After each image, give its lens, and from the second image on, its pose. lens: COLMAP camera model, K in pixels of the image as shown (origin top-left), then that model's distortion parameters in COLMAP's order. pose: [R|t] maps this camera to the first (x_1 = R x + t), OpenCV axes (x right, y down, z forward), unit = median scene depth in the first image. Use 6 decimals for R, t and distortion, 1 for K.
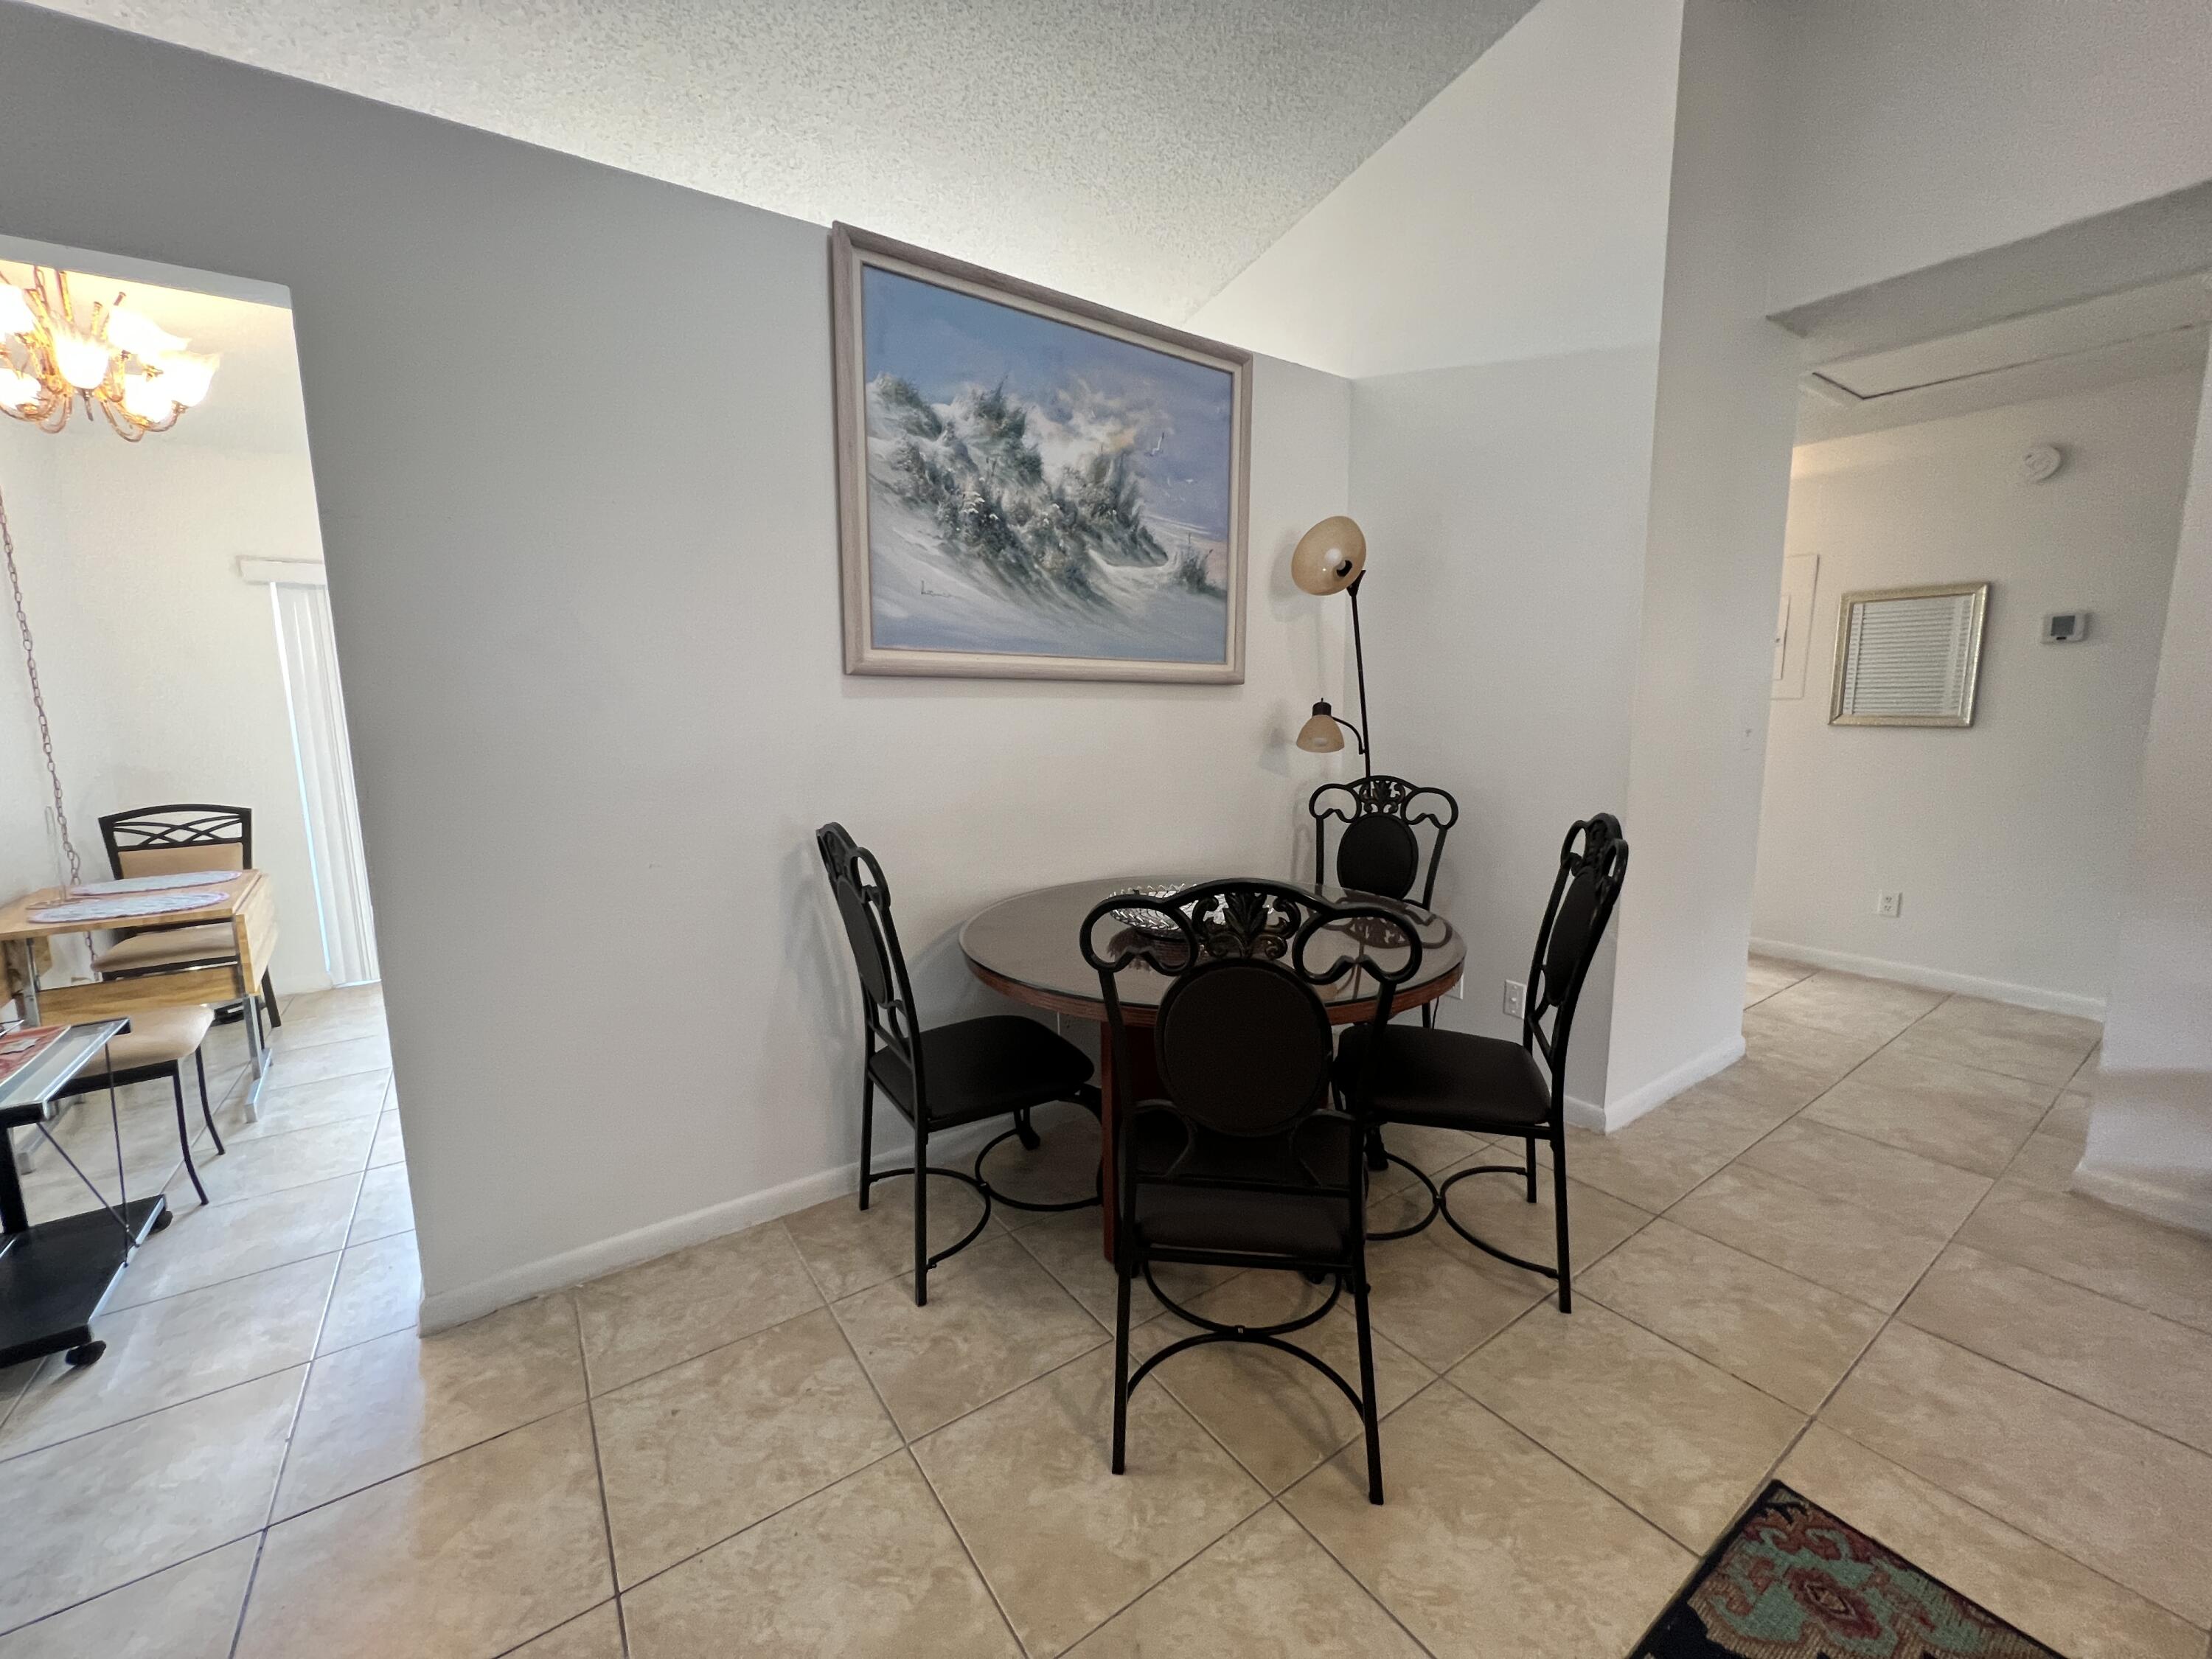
lens RADIAL K [[880.4, 0, 1106.1], [0, 880.4, 823.6], [0, 0, 1]] dist [-0.002186, -0.000066]
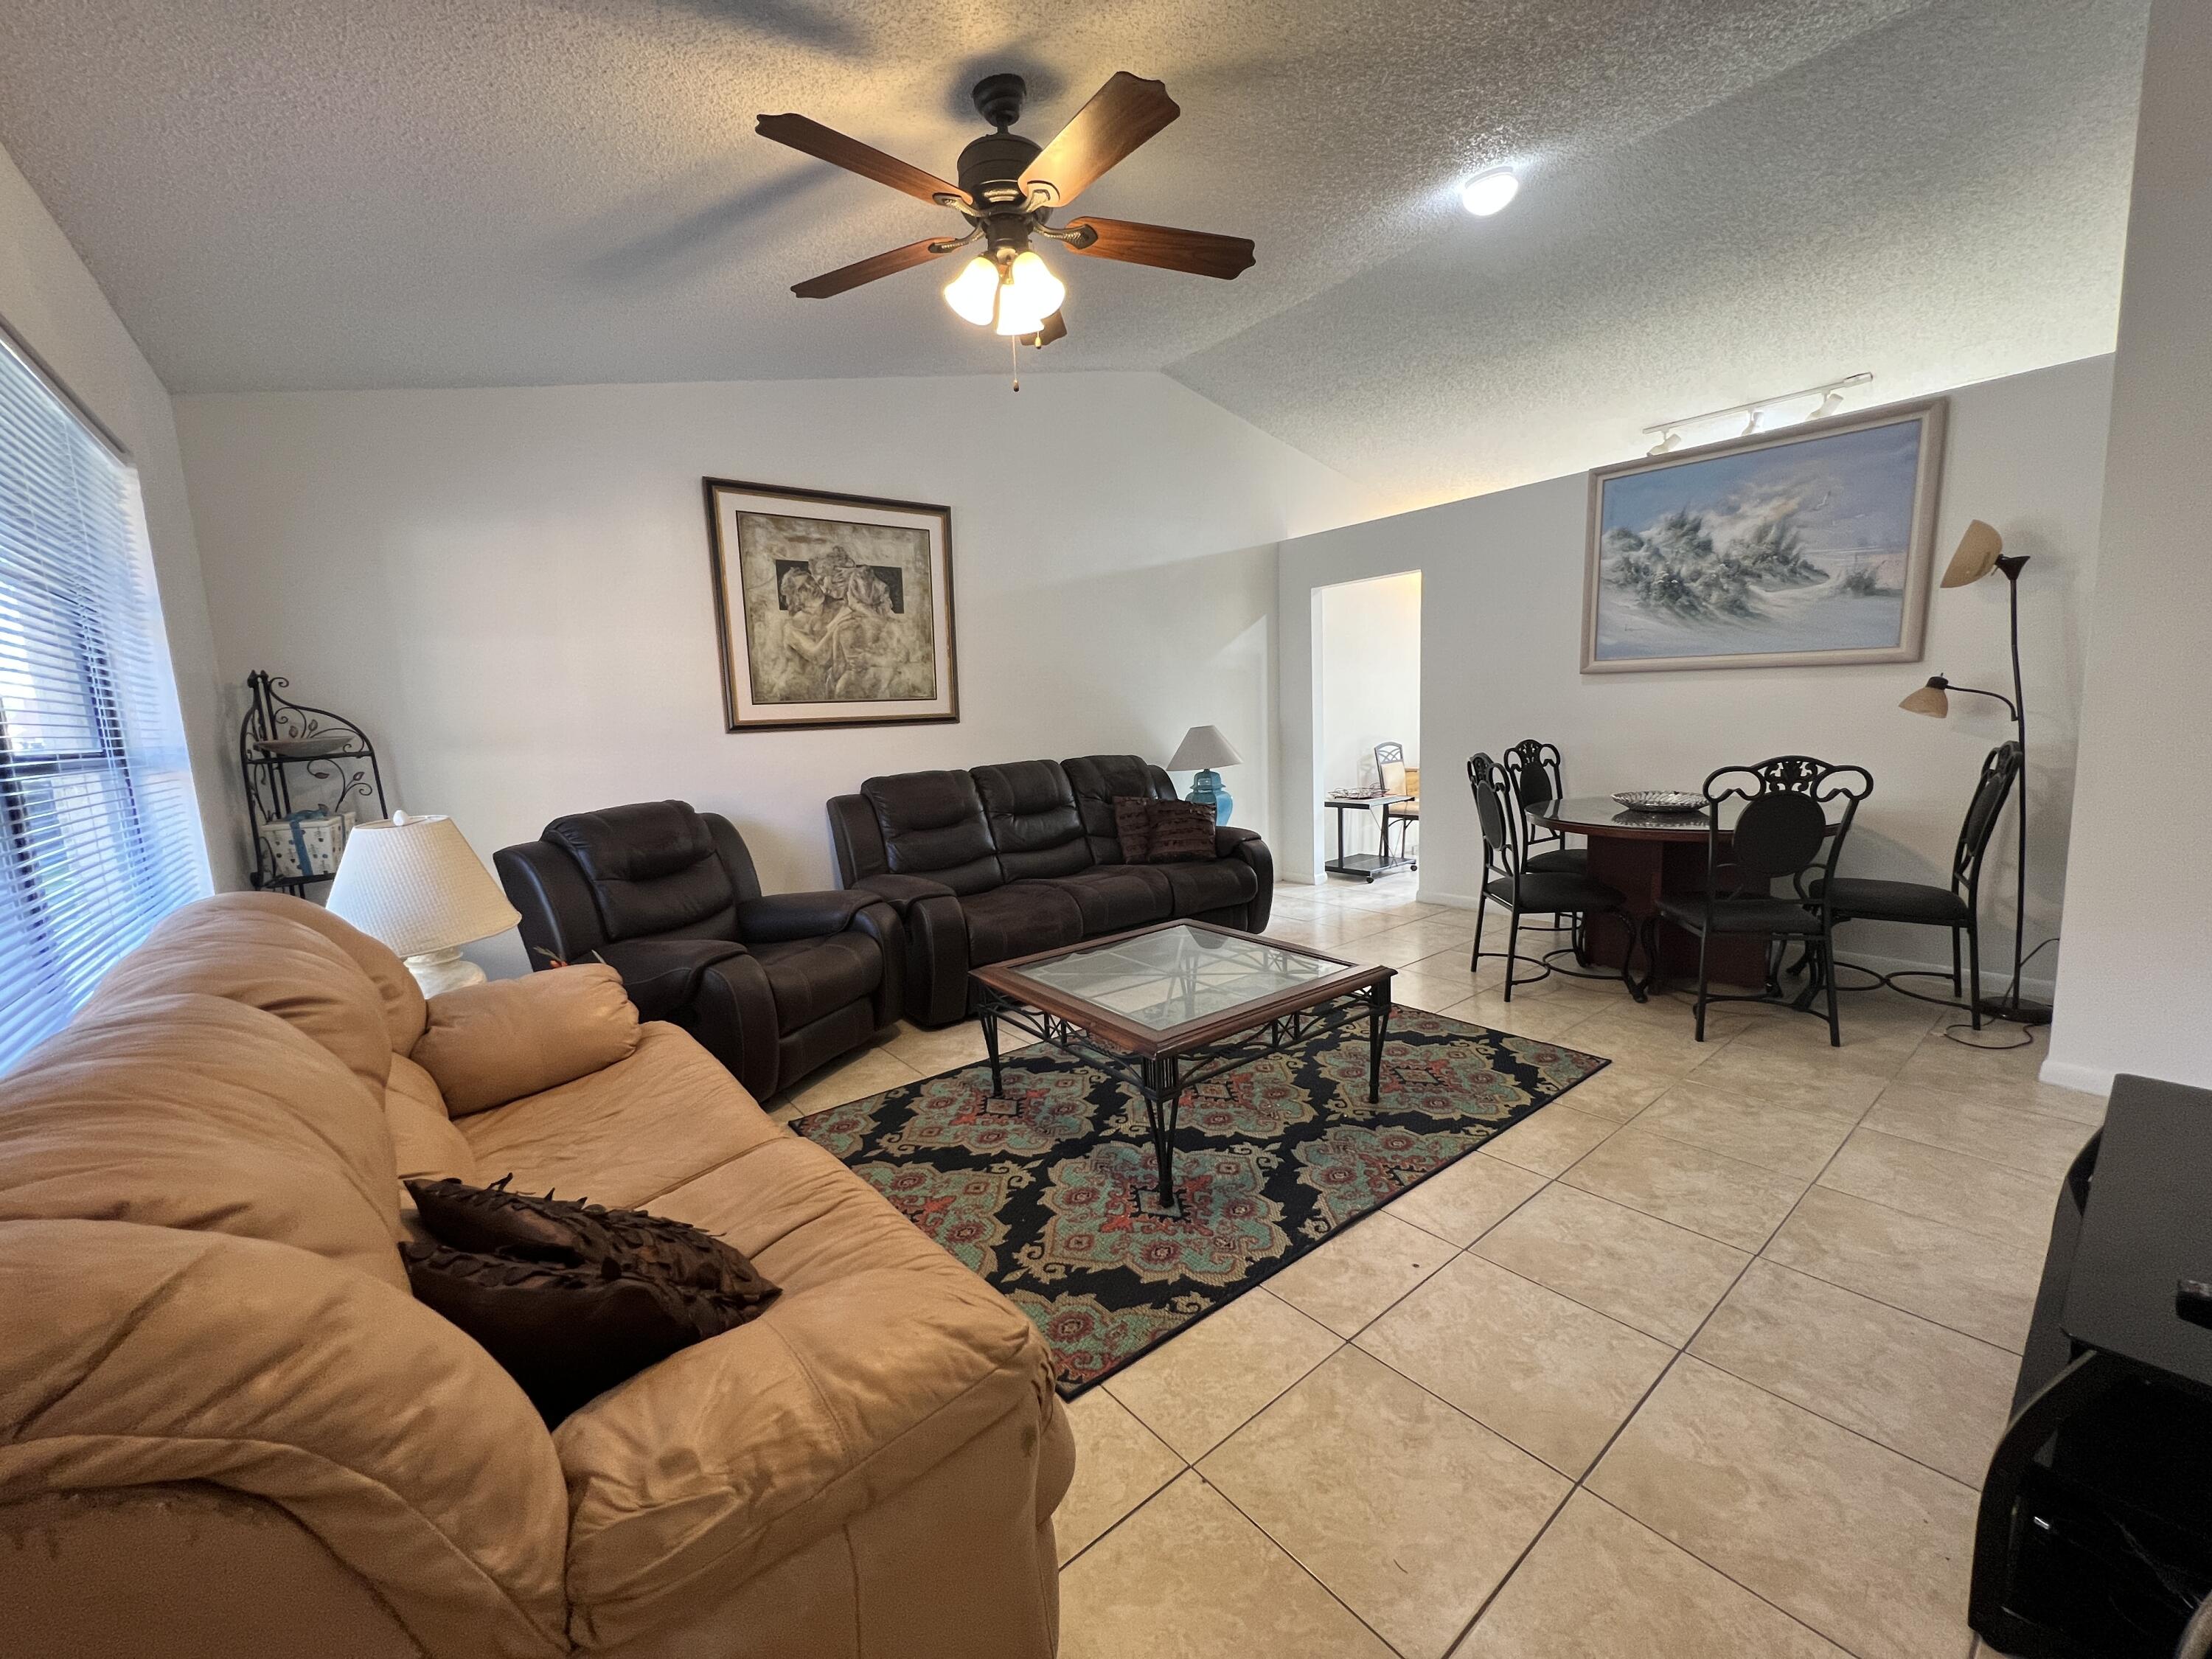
lens RADIAL K [[880.4, 0, 1107.0], [0, 880.4, 826.6], [0, 0, 1]] dist [-0.002186, -0.000066]
pose [[0.064763, 0.142304, -0.987702, 1.564955], [-0.101189, 0.985615, 0.135368, 0.020676], [0.992757, 0.091177, 0.078231, -0.242215]]
